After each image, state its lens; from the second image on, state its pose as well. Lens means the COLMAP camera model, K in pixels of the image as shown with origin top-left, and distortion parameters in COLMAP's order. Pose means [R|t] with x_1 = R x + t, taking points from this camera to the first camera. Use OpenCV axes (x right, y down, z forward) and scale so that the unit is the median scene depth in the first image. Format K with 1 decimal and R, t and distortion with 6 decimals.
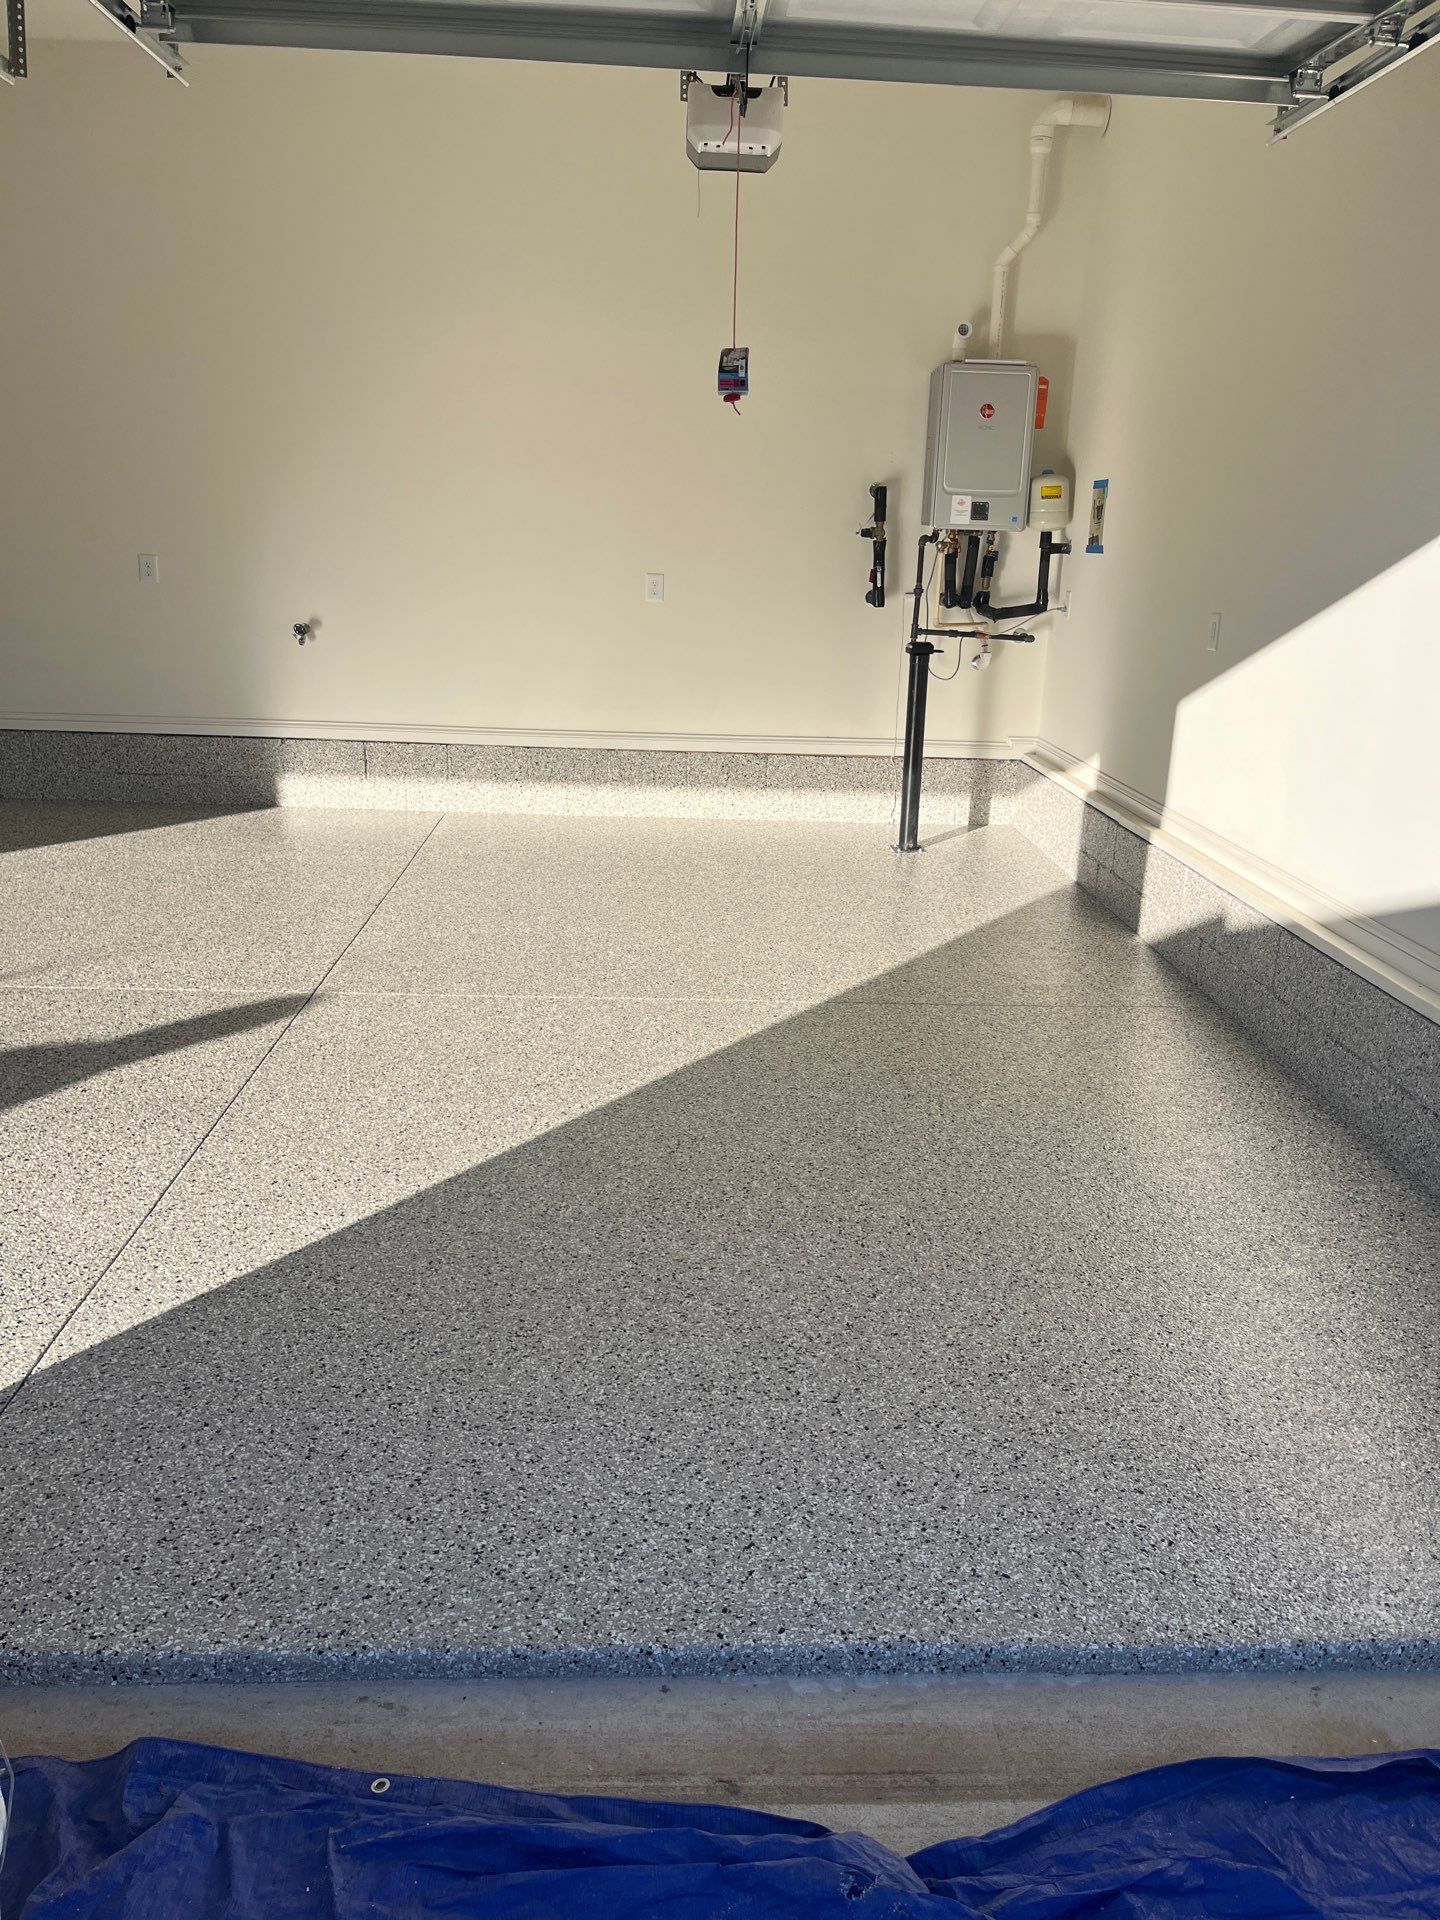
lens RADIAL K [[1453.7, 0, 720.0], [0, 1453.7, 960.0], [0, 0, 1]] dist [0.064691, -0.106623]
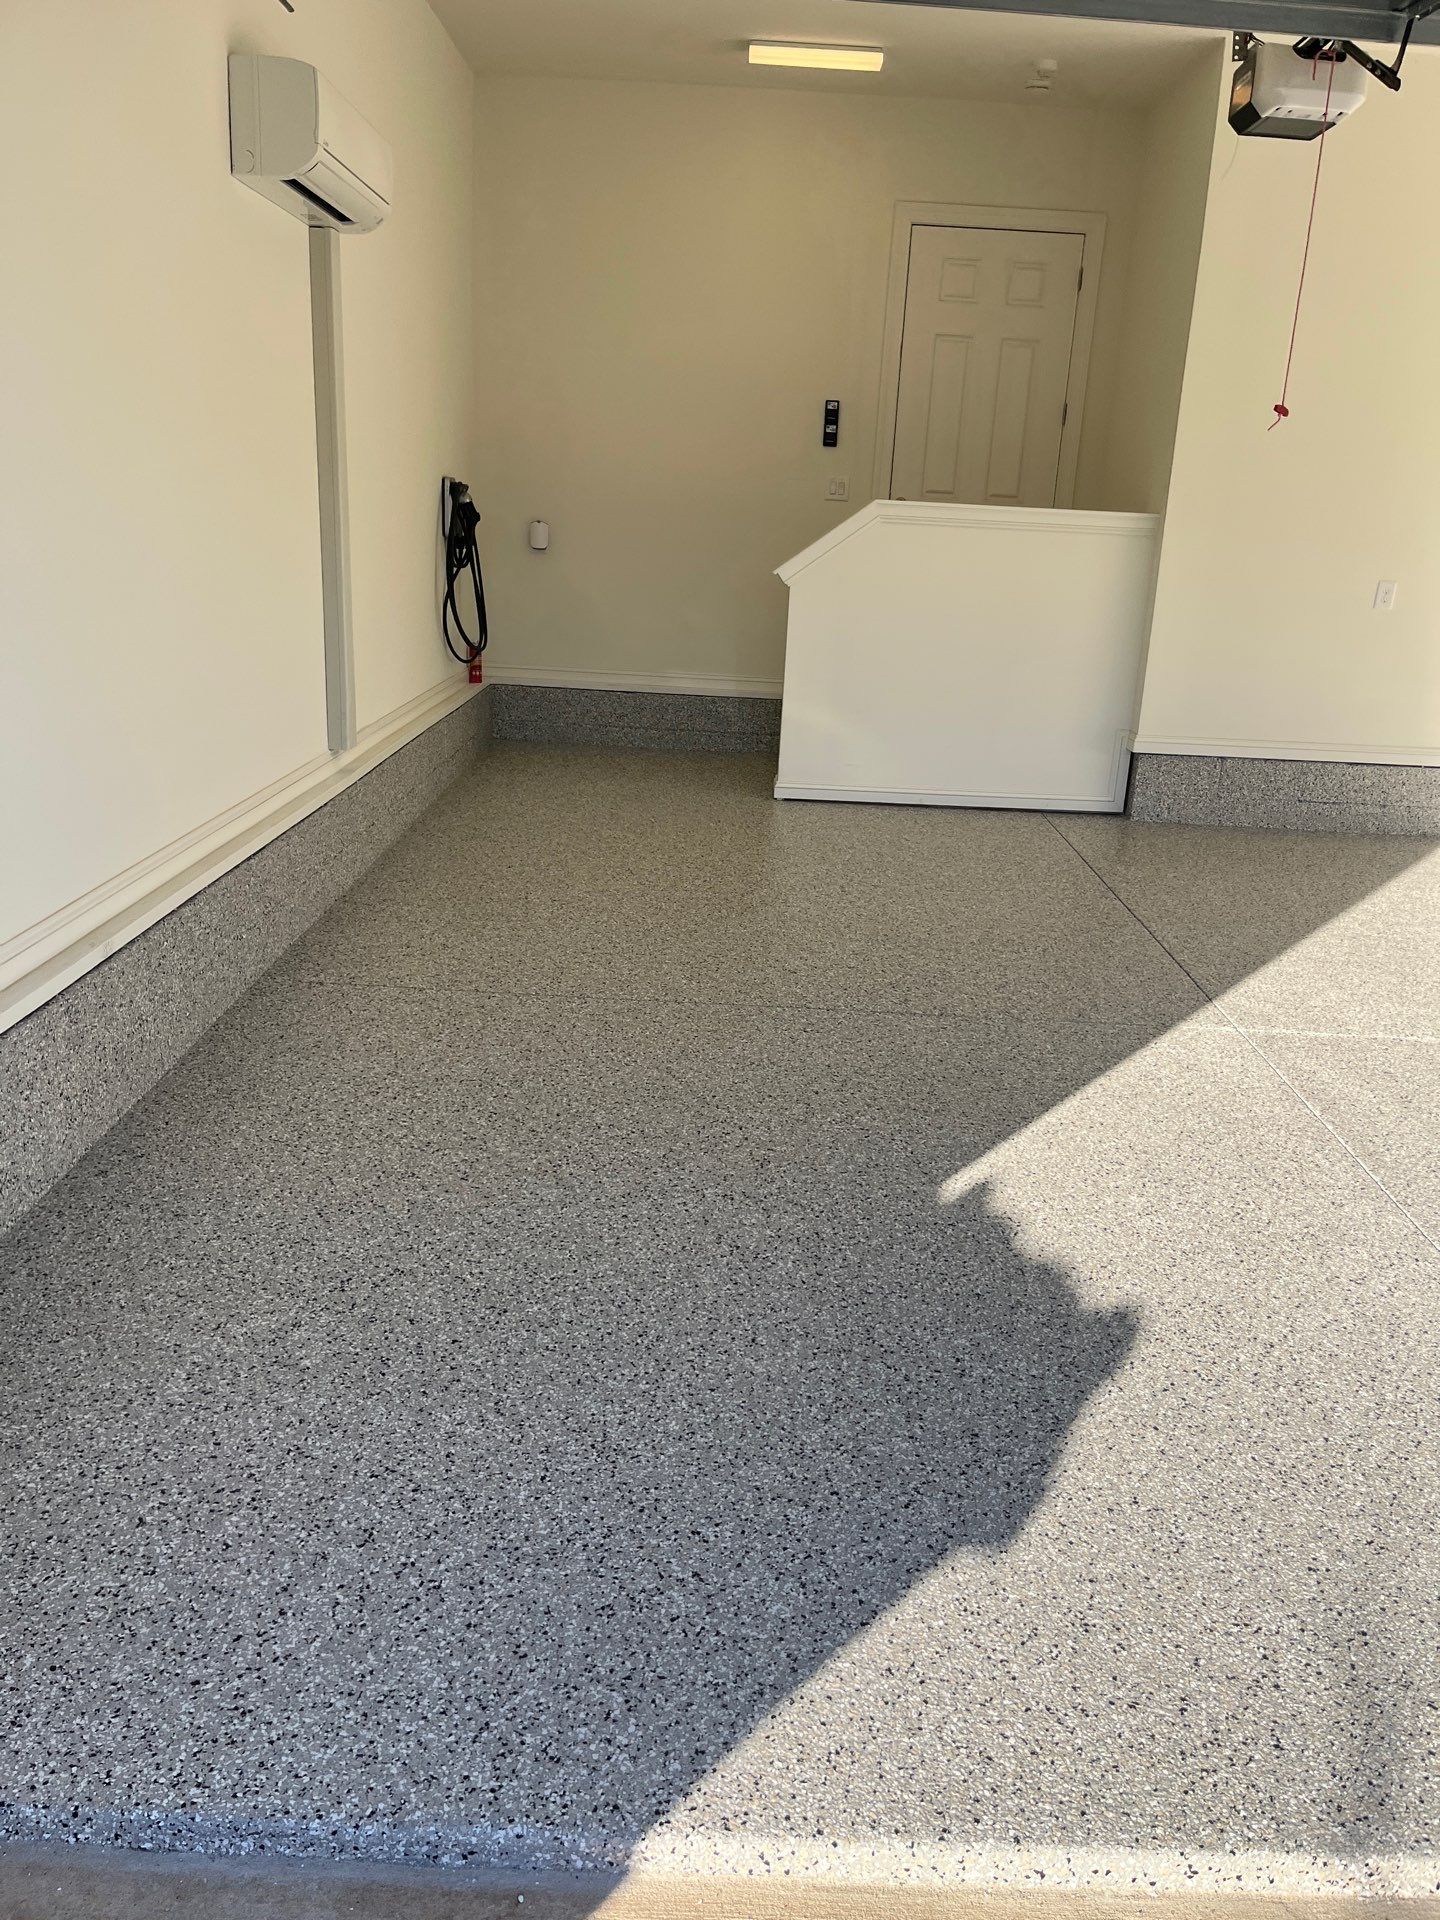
lens RADIAL K [[1464.0, 0, 751.0], [0, 1464.0, 955.5], [0, 0, 1]] dist [0.076511, -0.105499]
pose [[0.998844, 0.029255, -0.038145, -0.736233], [-0.028806, 0.999510, 0.012276, -0.025828], [0.038485, -0.011163, 0.999197, -0.004659]]
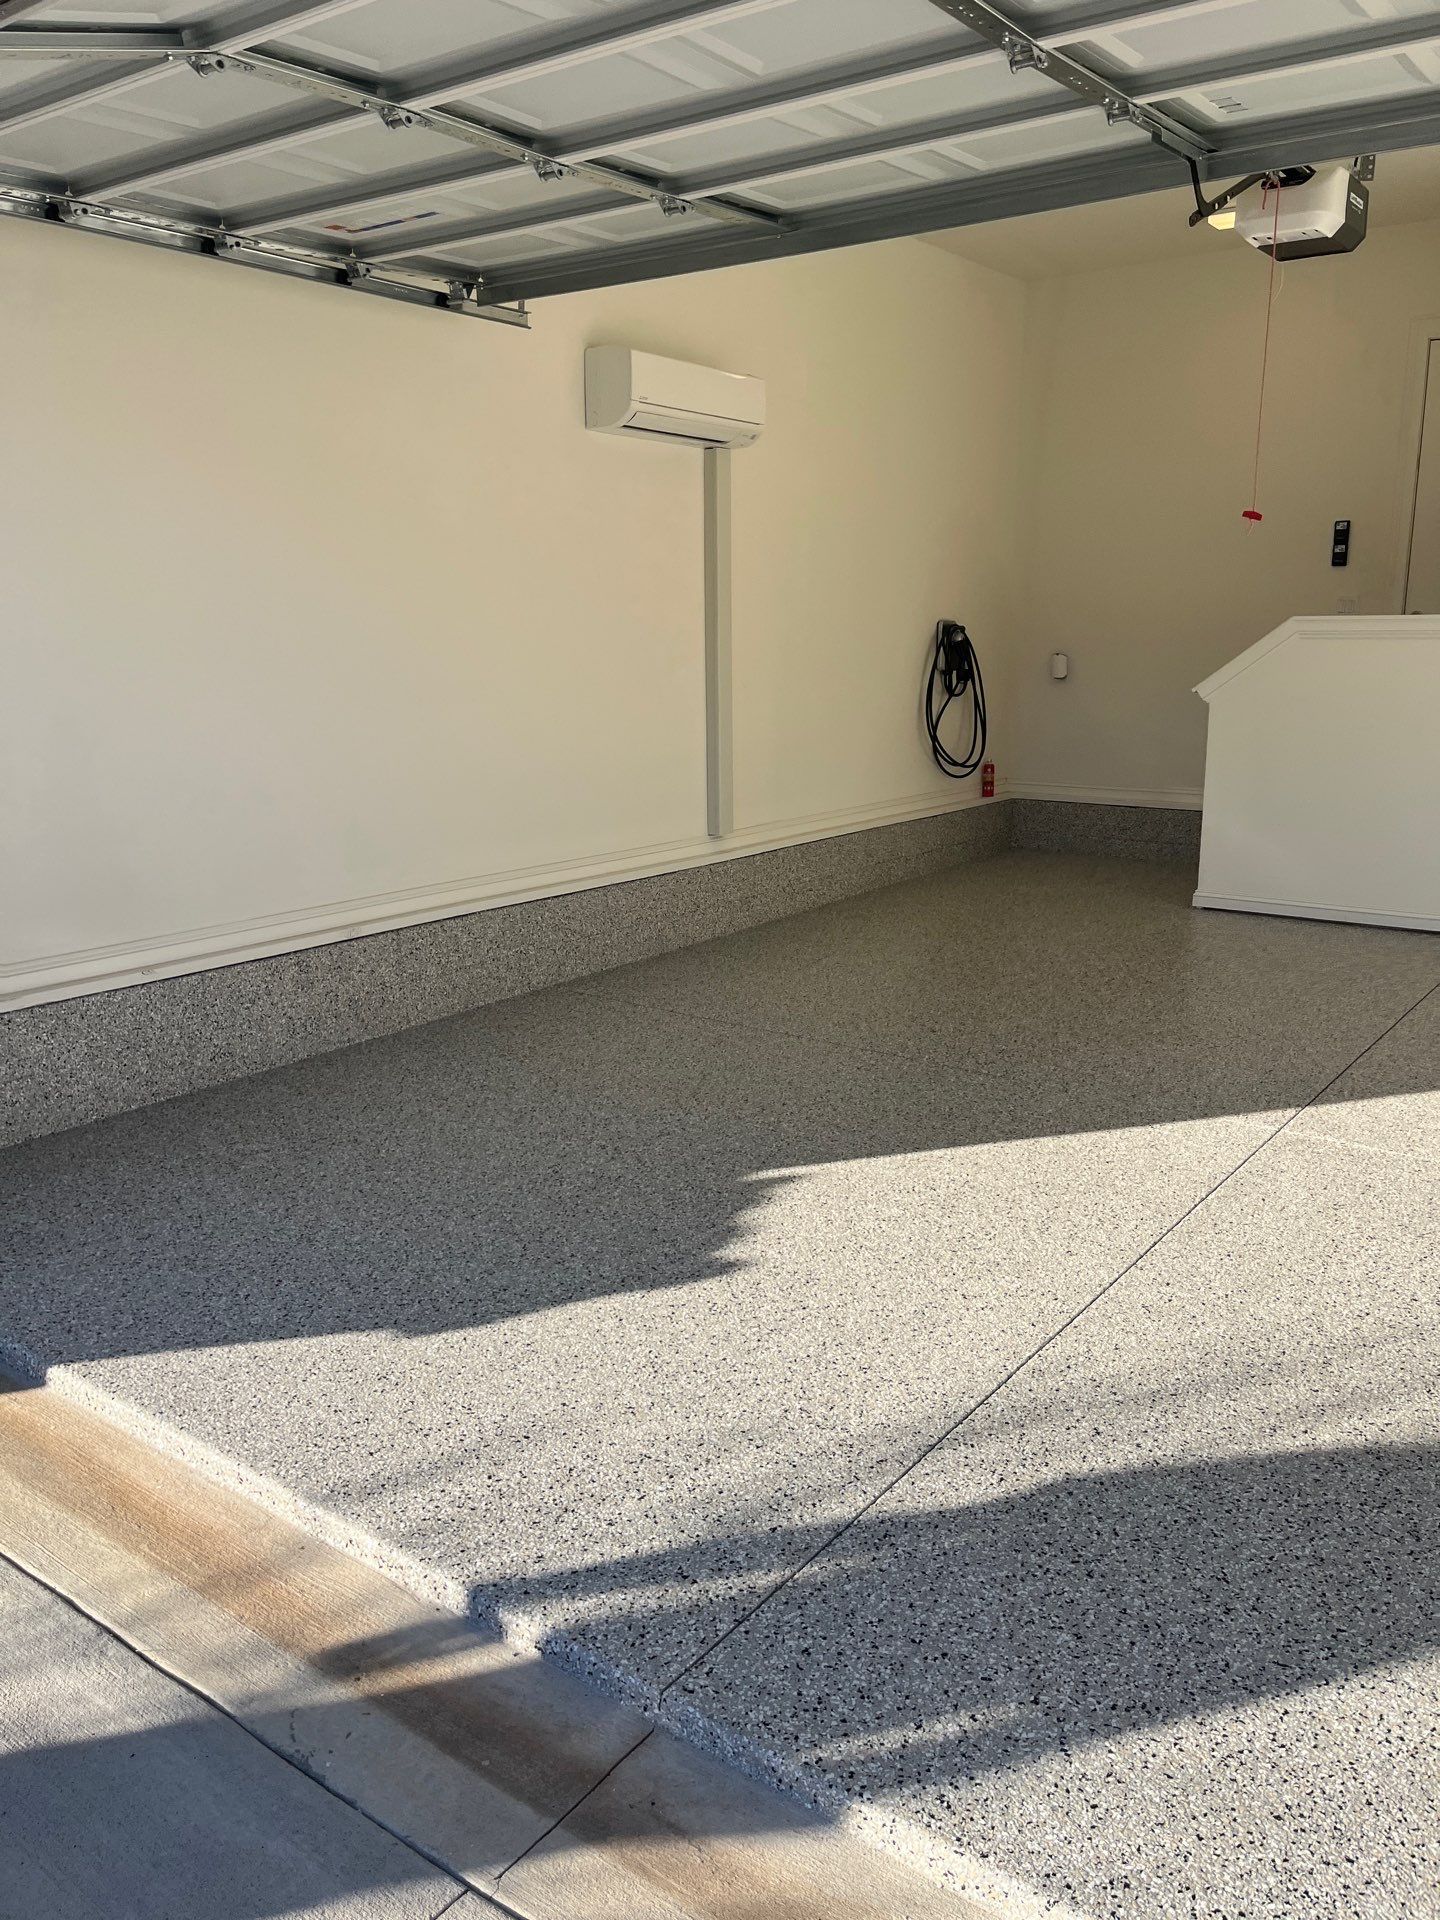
lens RADIAL K [[1449.3, 0, 729.5], [0, 1449.3, 954.6], [0, 0, 1]] dist [0.076111, -0.120355]
pose [[0.773763, 0.101278, -0.625327, -0.372024], [-0.147726, 0.988769, -0.022652, -0.017553], [0.616010, 0.109904, 0.780034, 0.008522]]
